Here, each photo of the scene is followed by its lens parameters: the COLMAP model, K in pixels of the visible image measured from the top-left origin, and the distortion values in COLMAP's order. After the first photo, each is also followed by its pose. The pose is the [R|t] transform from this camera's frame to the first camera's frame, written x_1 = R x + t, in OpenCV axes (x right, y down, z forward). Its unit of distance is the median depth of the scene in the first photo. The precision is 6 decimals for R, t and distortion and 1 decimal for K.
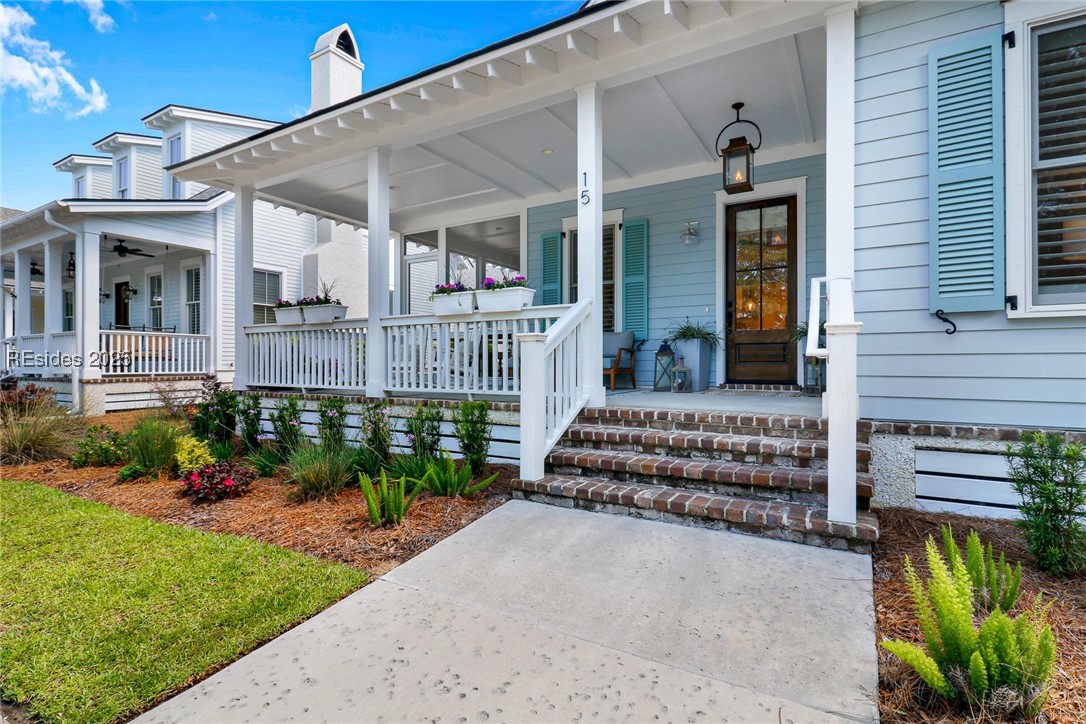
lens RADIAL K [[520.9, 0, 540.3], [0, 520.9, 366.9], [0, 0, 1]] dist [0.017798, -0.009909]
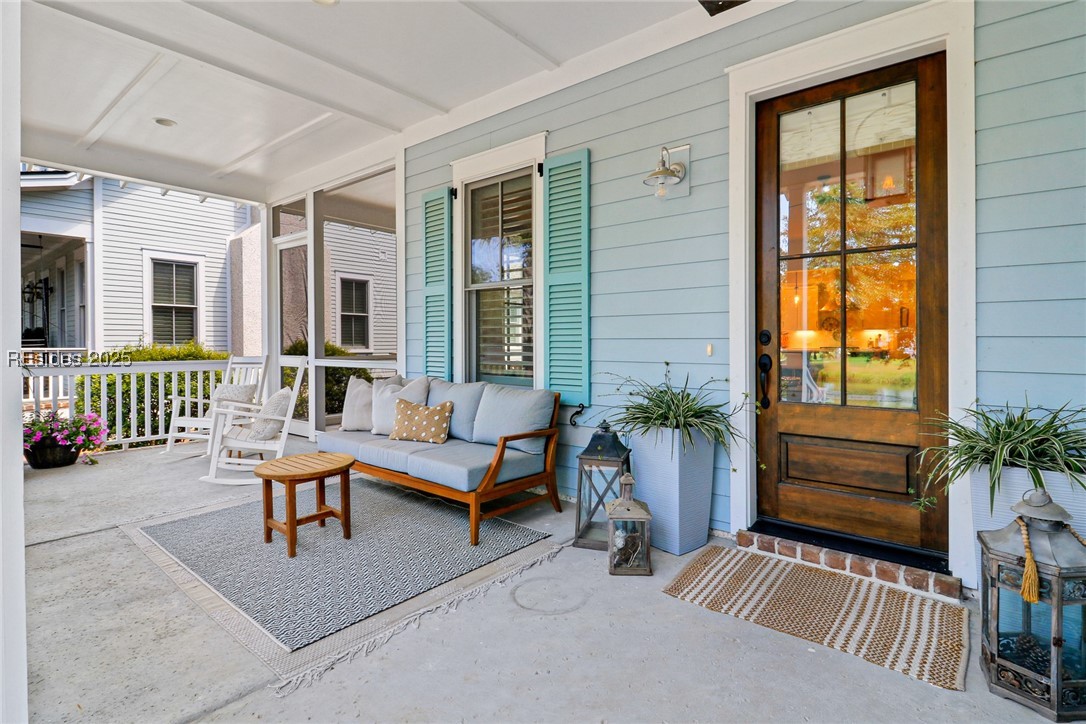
lens RADIAL K [[520.9, 0, 548.1], [0, 520.9, 341.6], [0, 0, 1]] dist [0.017798, -0.009909]
pose [[0.990458, -0.000800, -0.137811, 0.248002], [0.000472, 0.999997, -0.002417, -0.115206], [0.137813, 0.002328, 0.990456, 0.559381]]
